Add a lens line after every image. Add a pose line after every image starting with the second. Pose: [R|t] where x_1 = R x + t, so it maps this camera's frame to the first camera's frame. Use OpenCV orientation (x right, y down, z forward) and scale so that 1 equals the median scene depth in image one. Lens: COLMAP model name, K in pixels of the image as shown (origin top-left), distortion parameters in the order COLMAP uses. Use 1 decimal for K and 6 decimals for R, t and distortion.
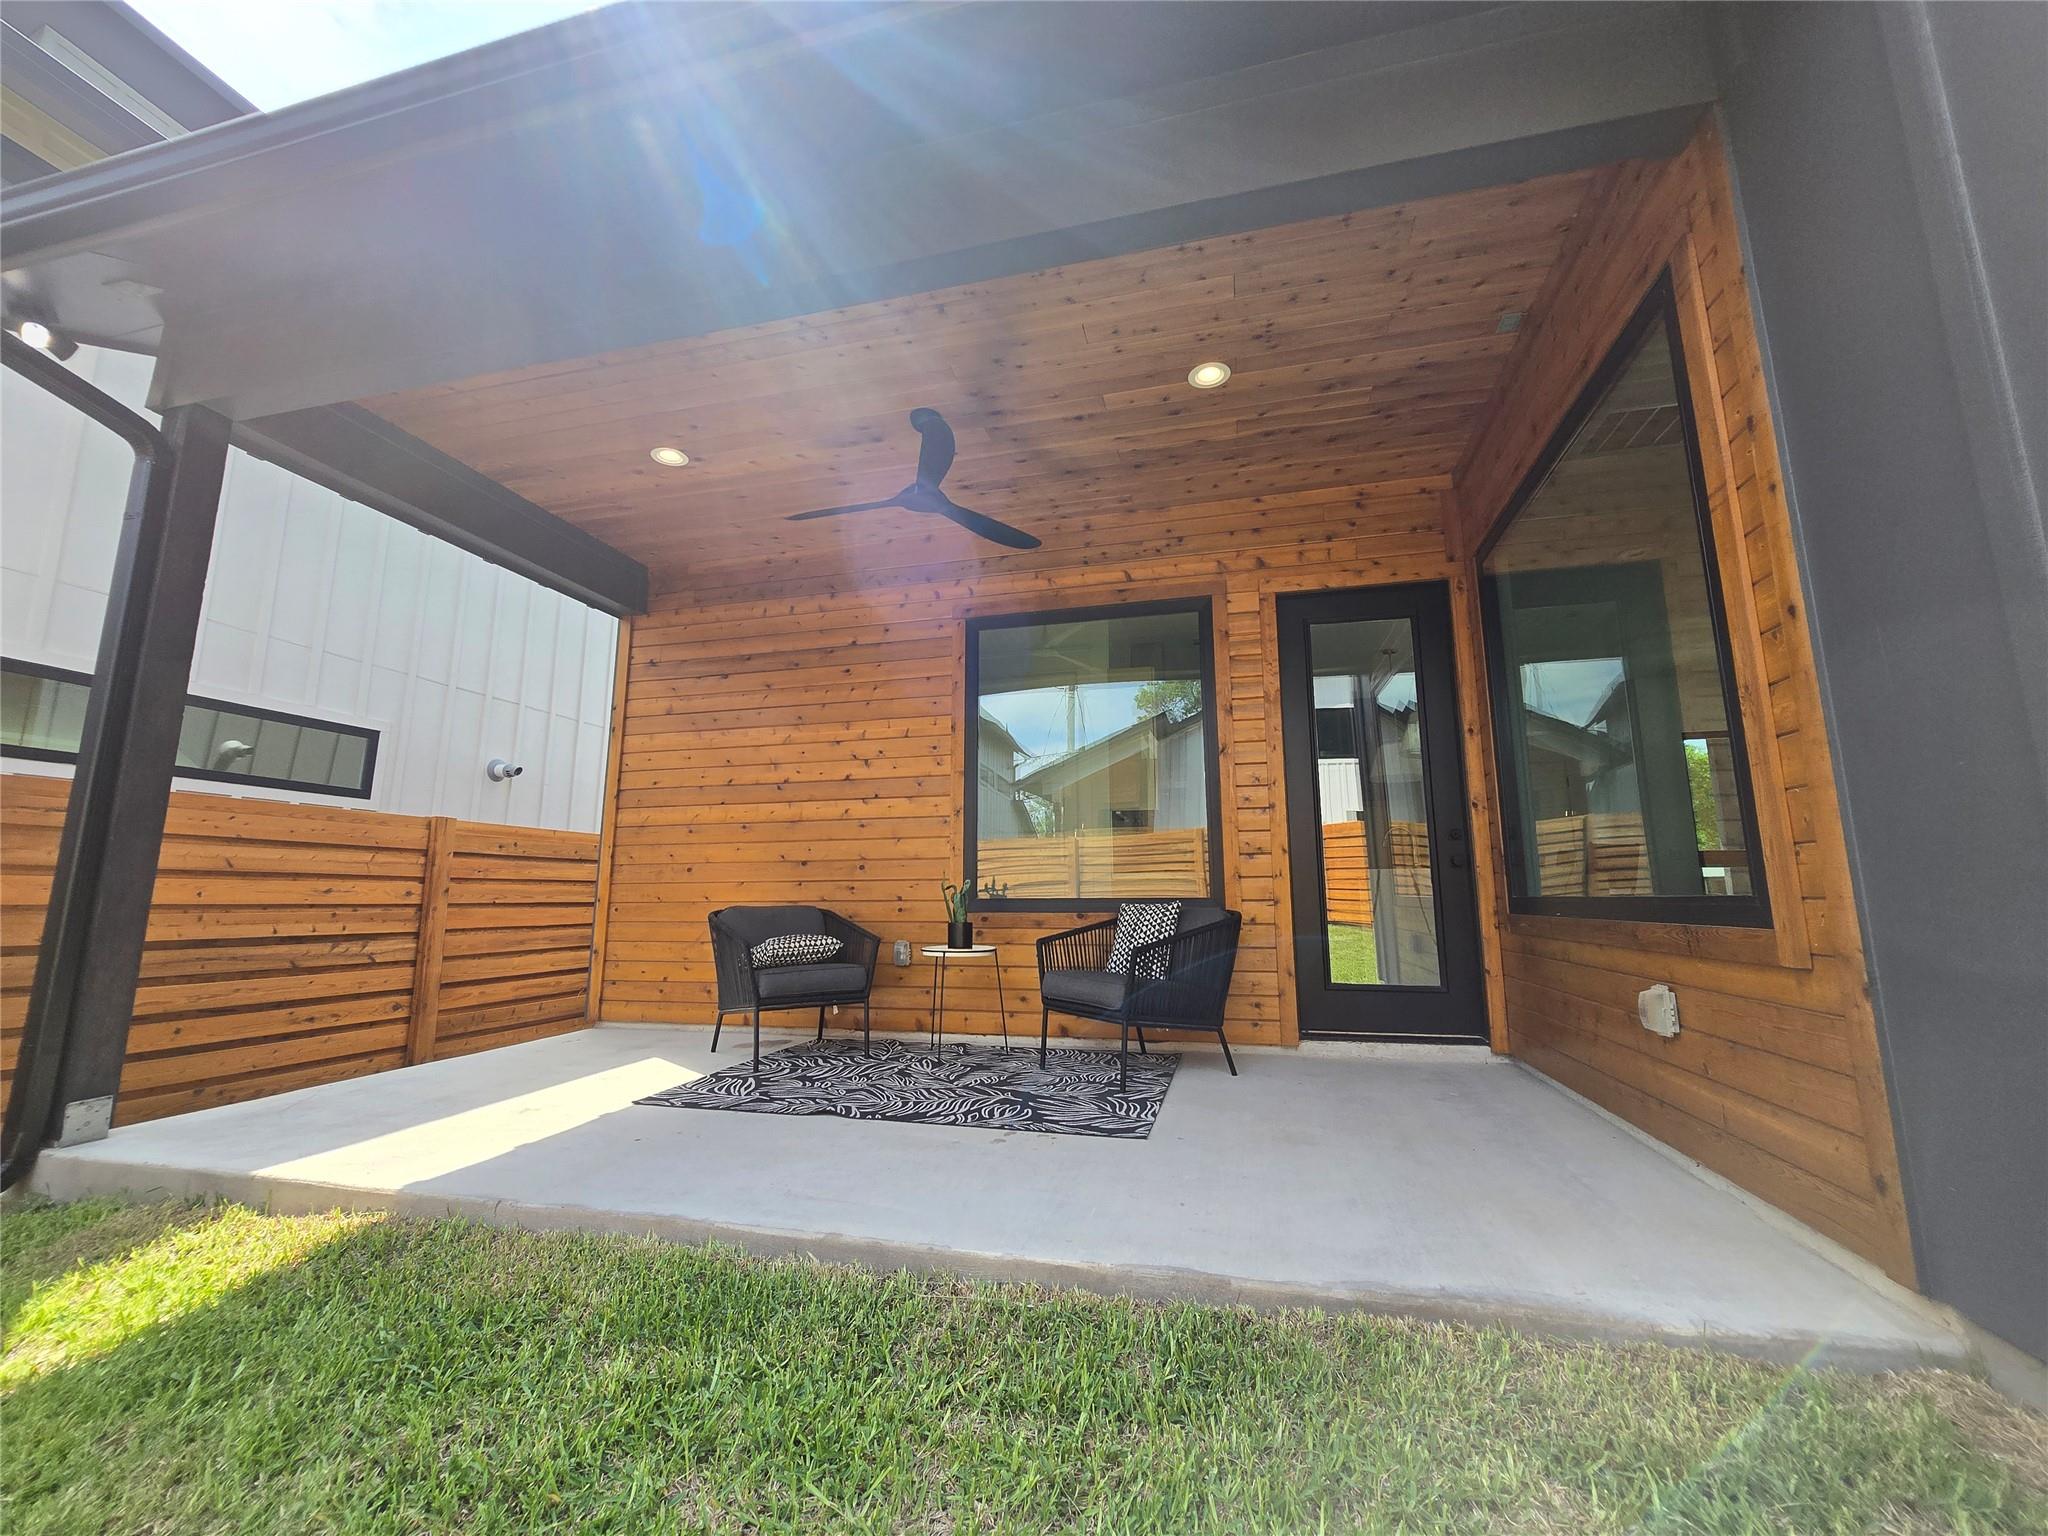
lens RADIAL K [[843.4, 0, 1028.5], [0, 843.4, 755.3], [0, 0, 1]] dist [-0.001304, -0.001845]
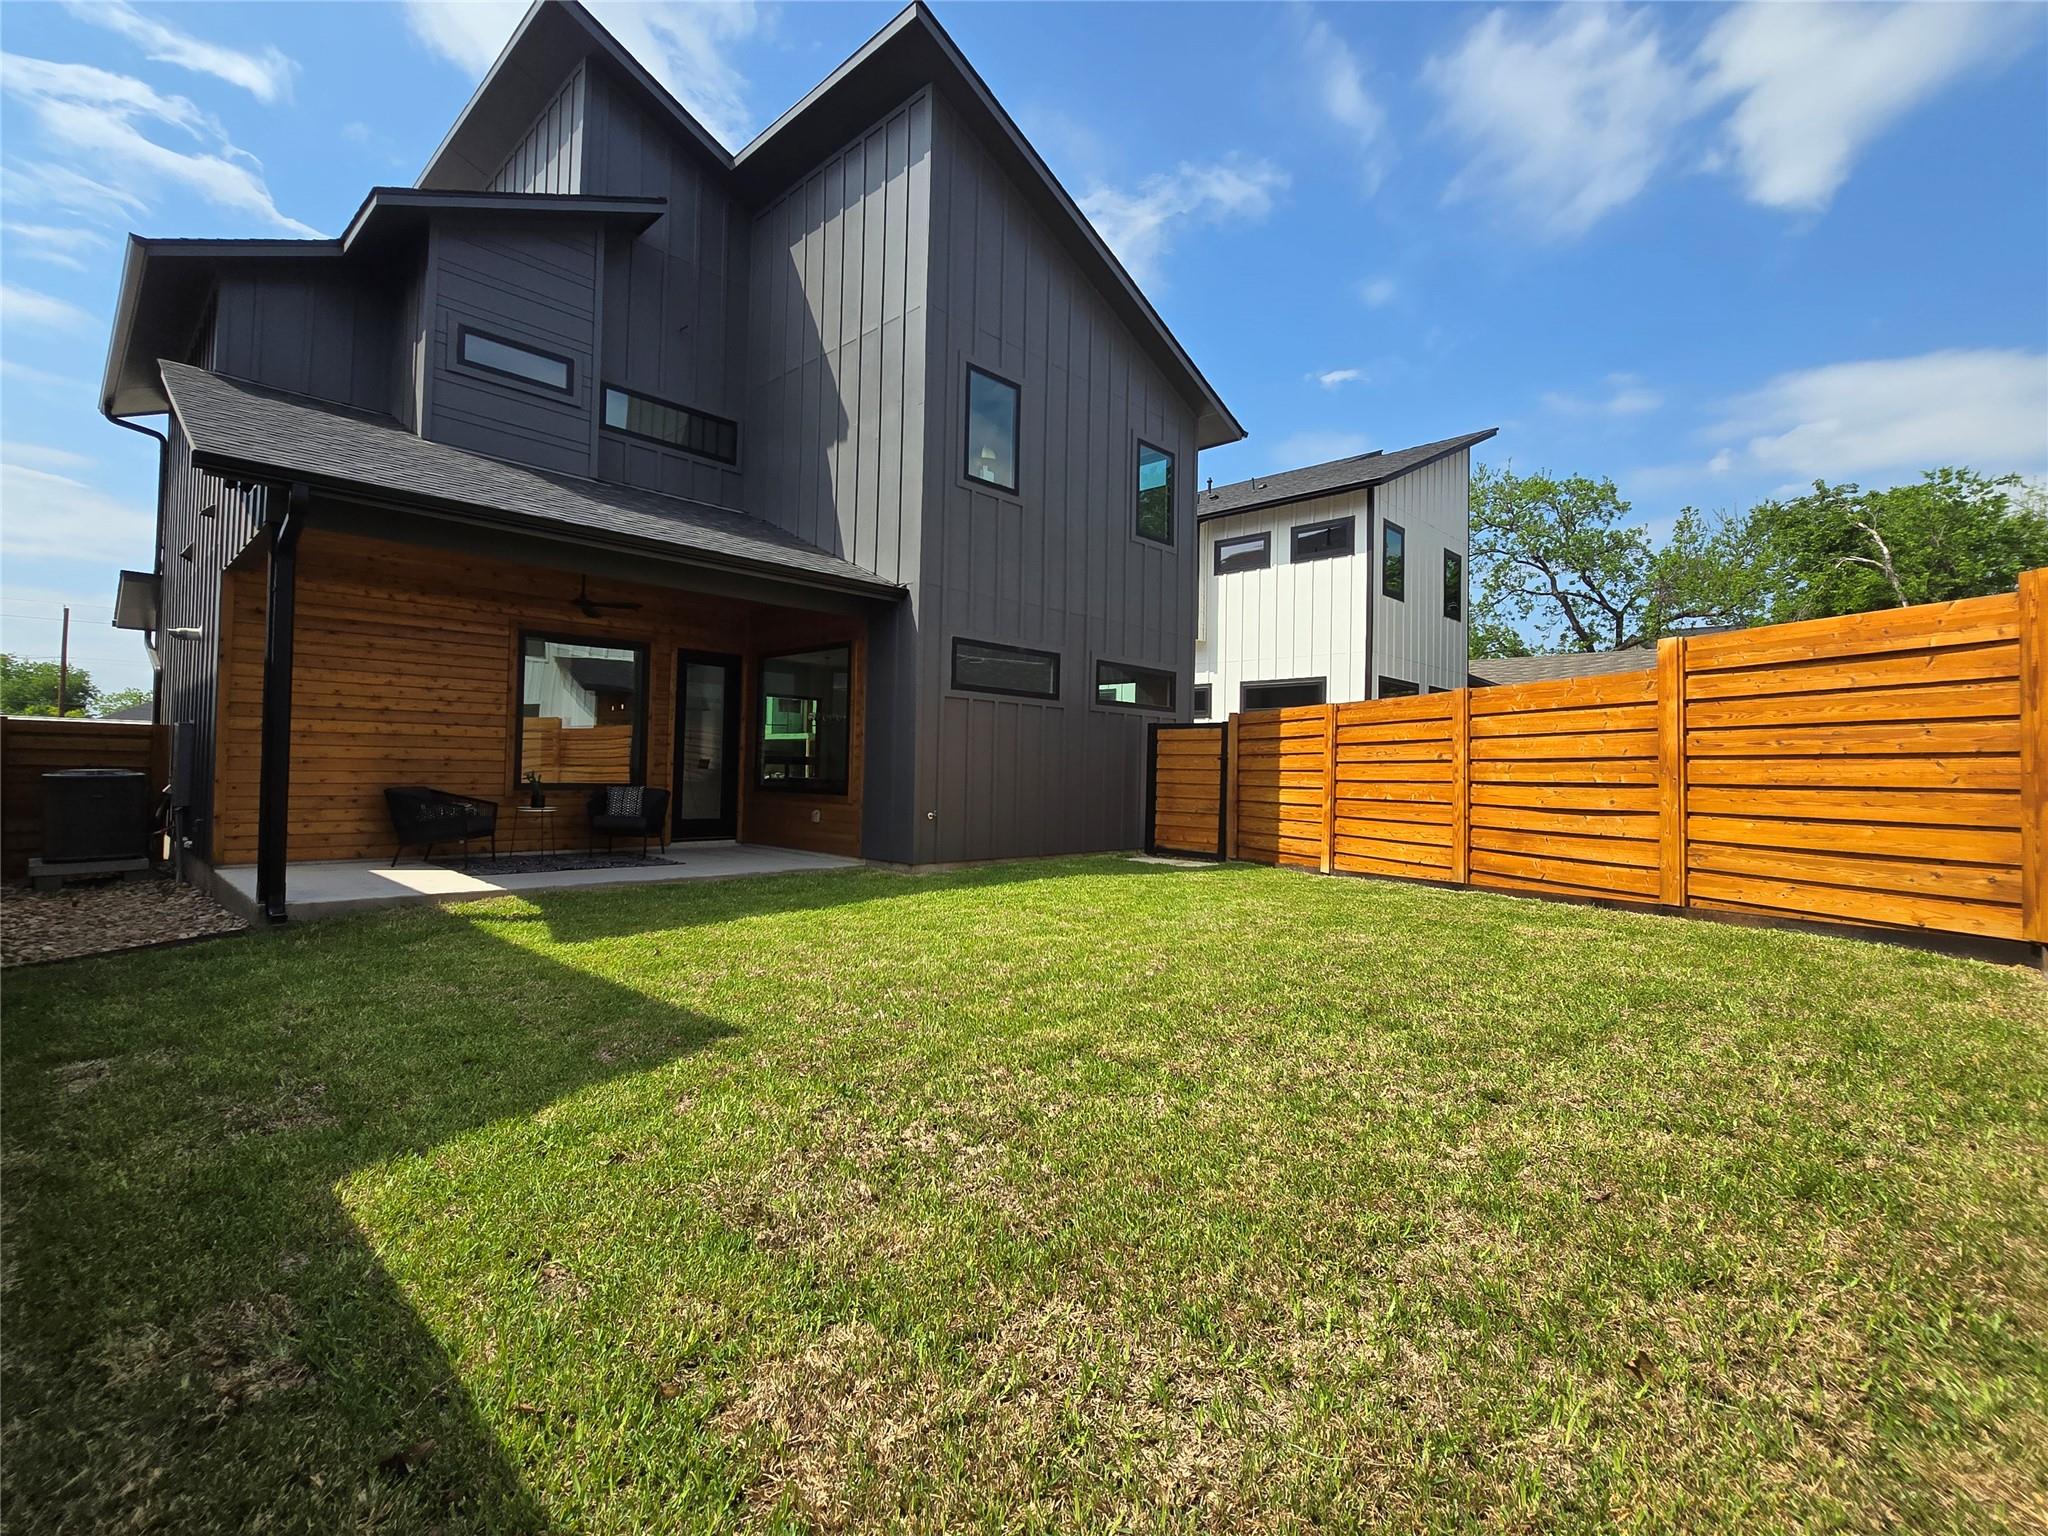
lens RADIAL K [[946.2, 0, 1024.2], [0, 946.2, 756.8], [0, 0, 1]] dist [-0.002409, -0.000294]
pose [[0.493820, 0.025510, 0.869190, -1.333357], [-0.169215, 0.983280, 0.067279, -0.219408], [-0.852941, -0.180304, 0.489880, -0.987891]]
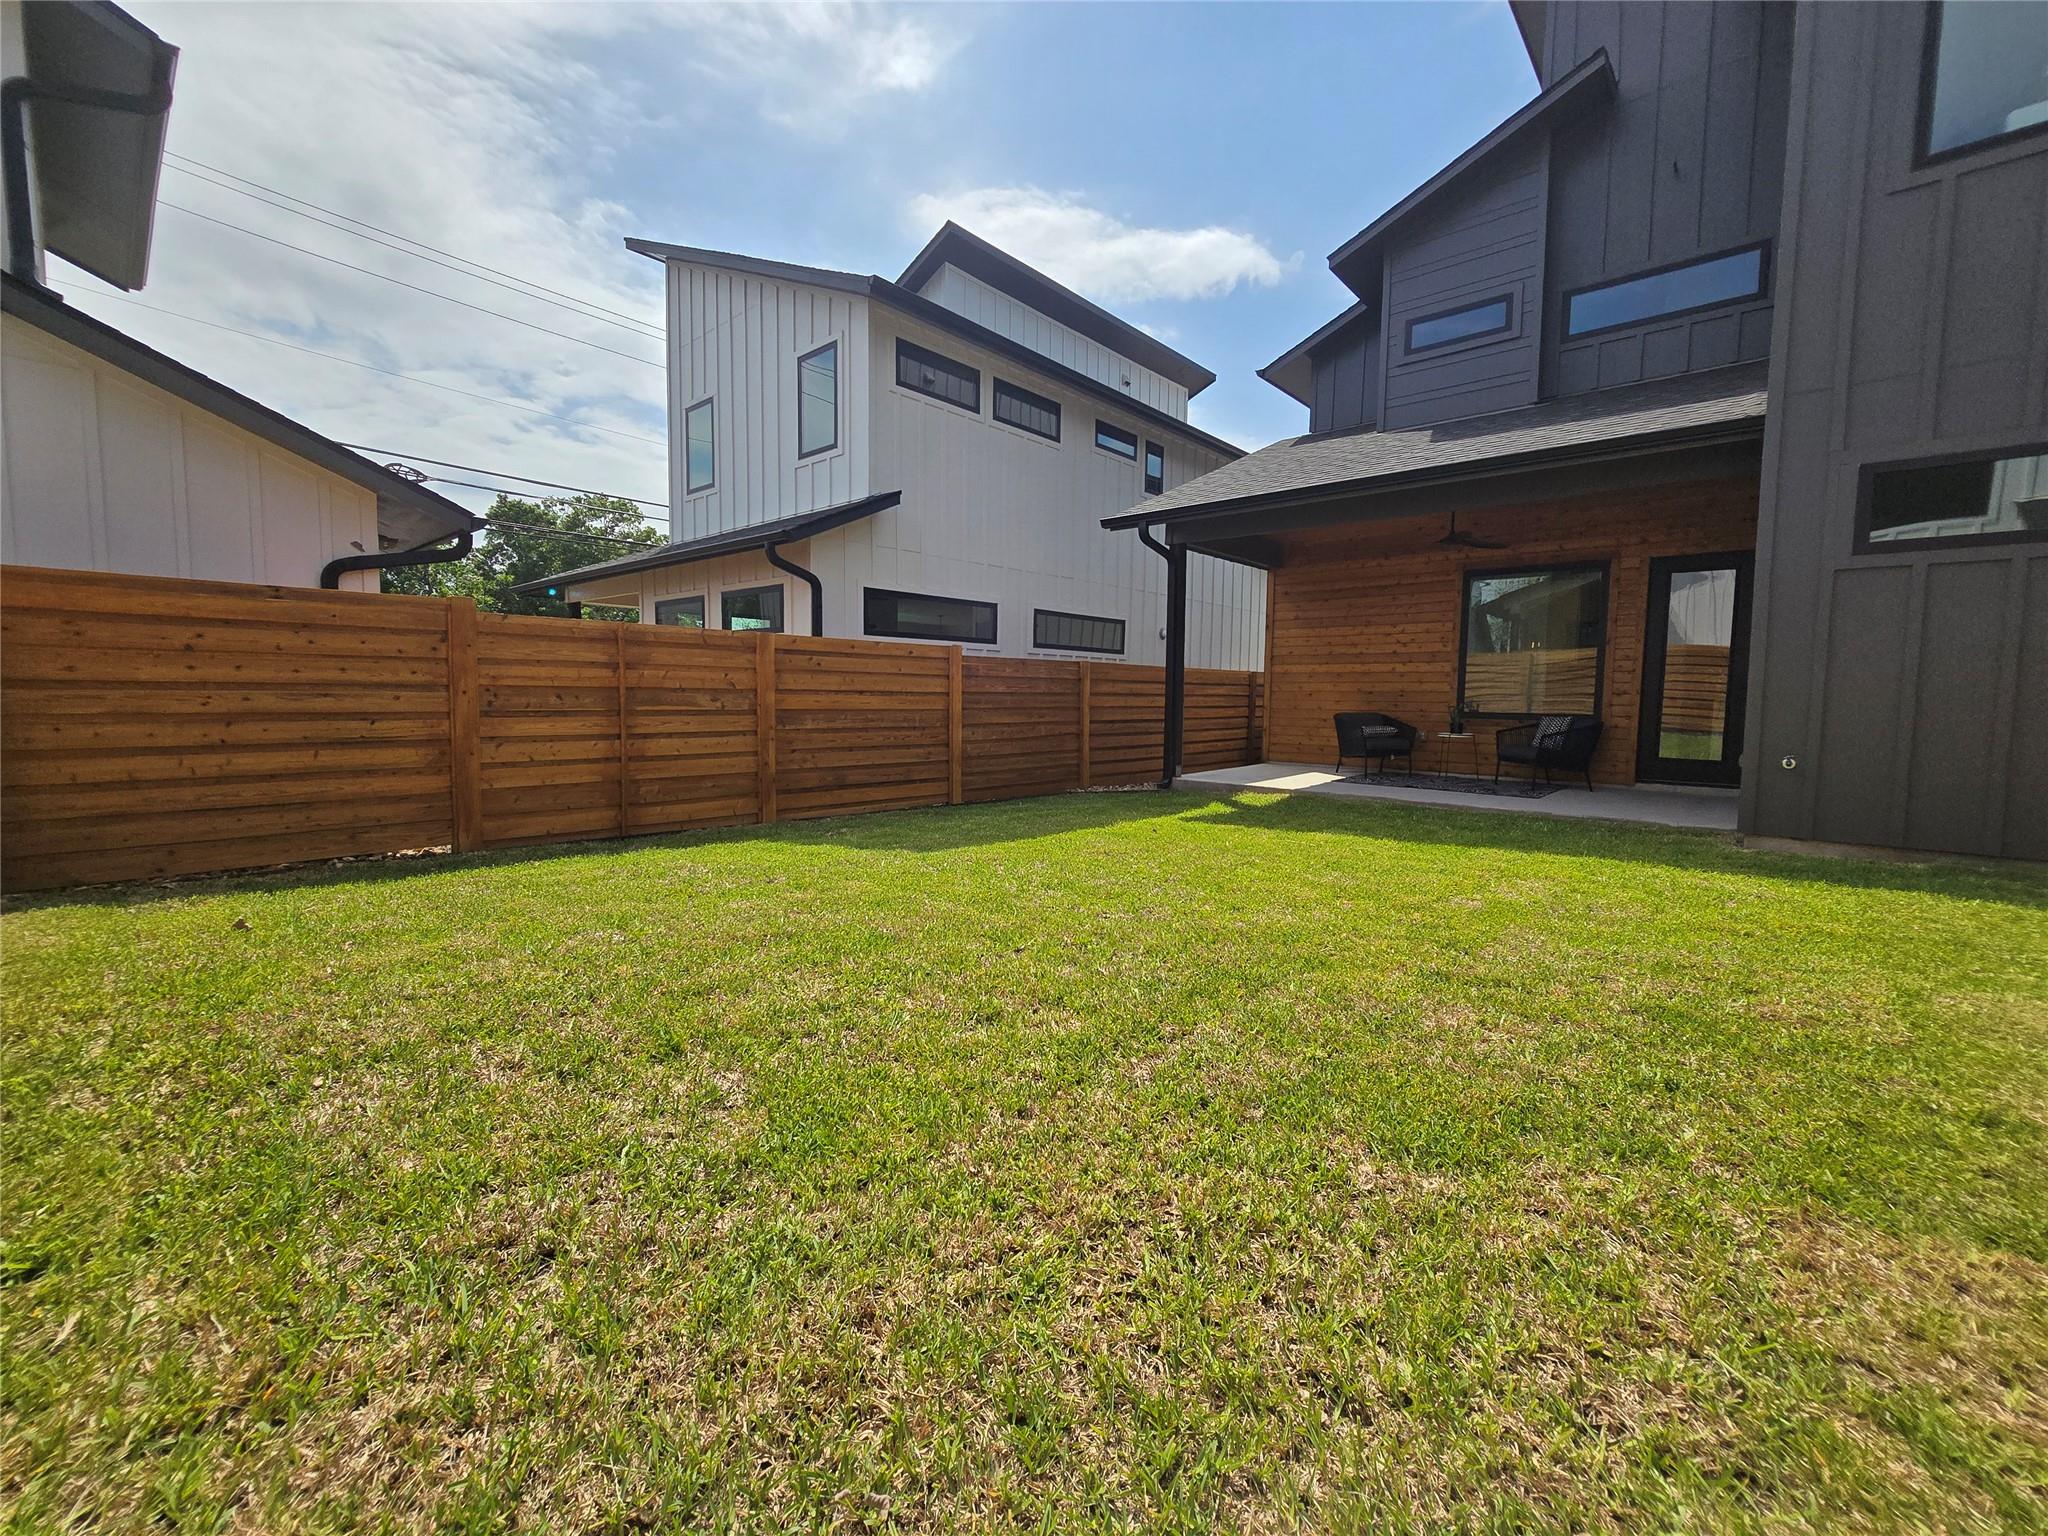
lens RADIAL K [[843.4, 0, 1015.9], [0, 843.4, 749.1], [0, 0, 1]] dist [-0.001304, -0.001845]
pose [[0.880552, 0.047281, -0.471586, -0.047372], [0.063469, 0.974286, 0.216191, -0.258611], [0.469681, -0.220299, 0.854908, -1.312331]]
